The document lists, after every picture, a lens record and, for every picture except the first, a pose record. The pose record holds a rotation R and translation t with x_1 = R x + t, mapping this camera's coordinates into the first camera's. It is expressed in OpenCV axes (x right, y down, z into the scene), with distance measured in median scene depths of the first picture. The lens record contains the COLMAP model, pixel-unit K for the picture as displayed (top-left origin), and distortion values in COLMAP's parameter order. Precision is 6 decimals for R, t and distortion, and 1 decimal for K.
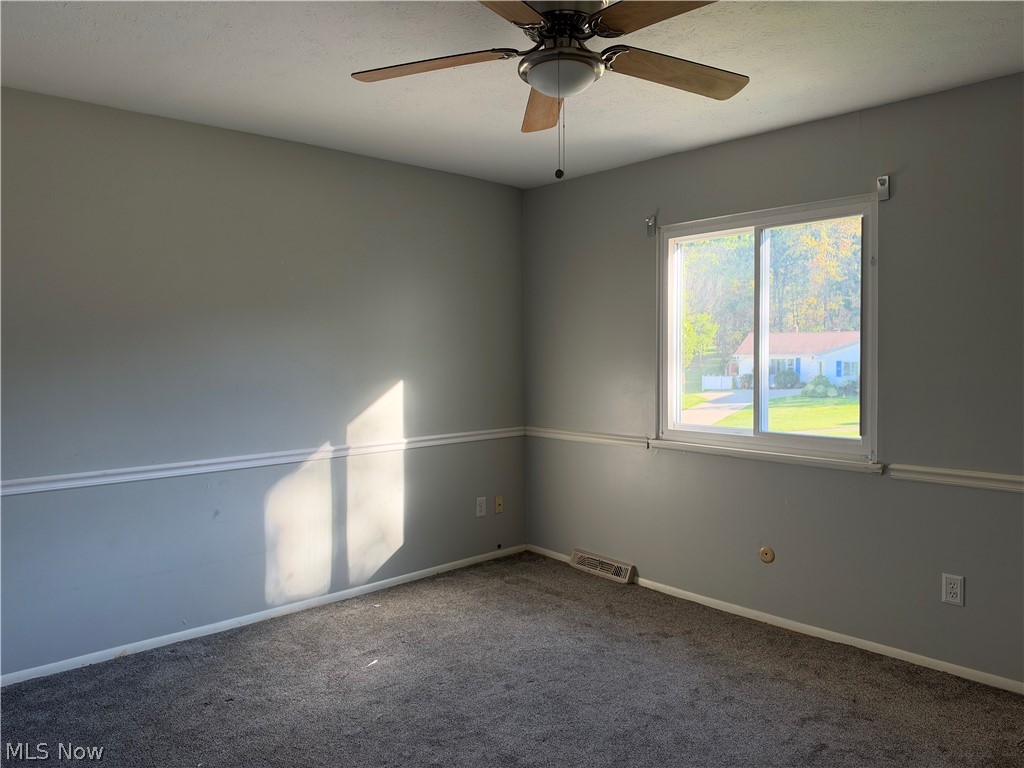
lens RADIAL K [[746.7, 0, 510.8], [0, 746.7, 390.0], [0, 0, 1]] dist [0.047404, -0.063517]
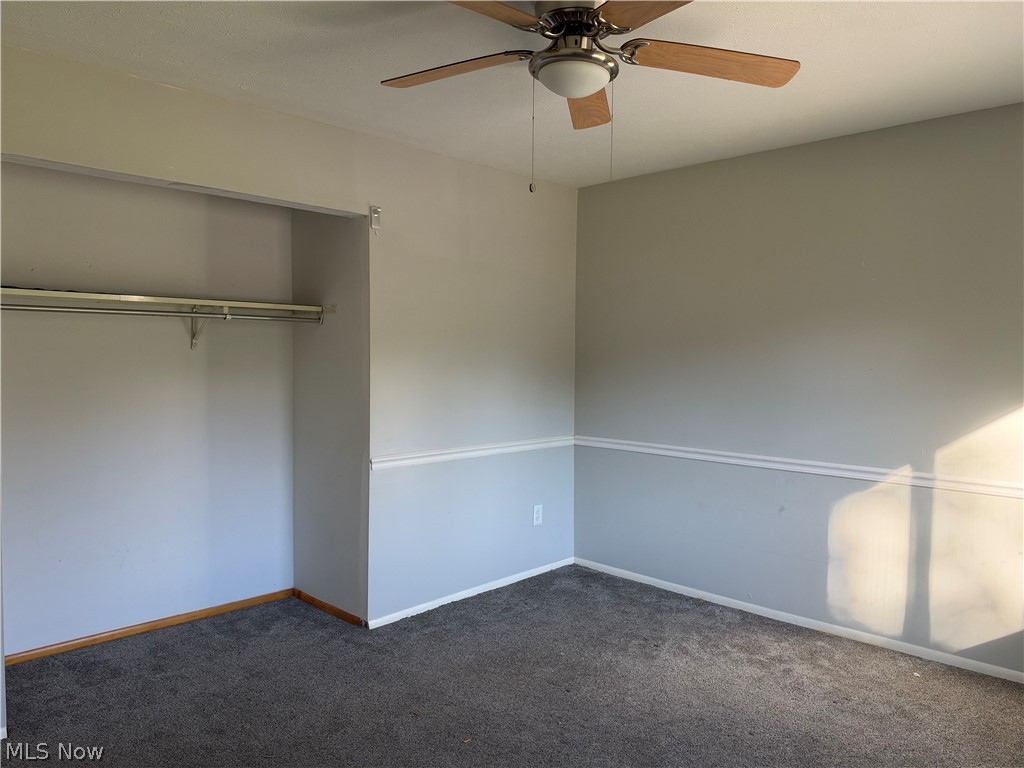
lens RADIAL K [[746.7, 0, 510.8], [0, 746.7, 390.0], [0, 0, 1]] dist [0.047404, -0.063517]
pose [[0.072919, 0.062995, -0.995346, 0.587792], [-0.062696, 0.996319, 0.058464, -0.039554], [0.995365, 0.058141, 0.076601, 0.490193]]
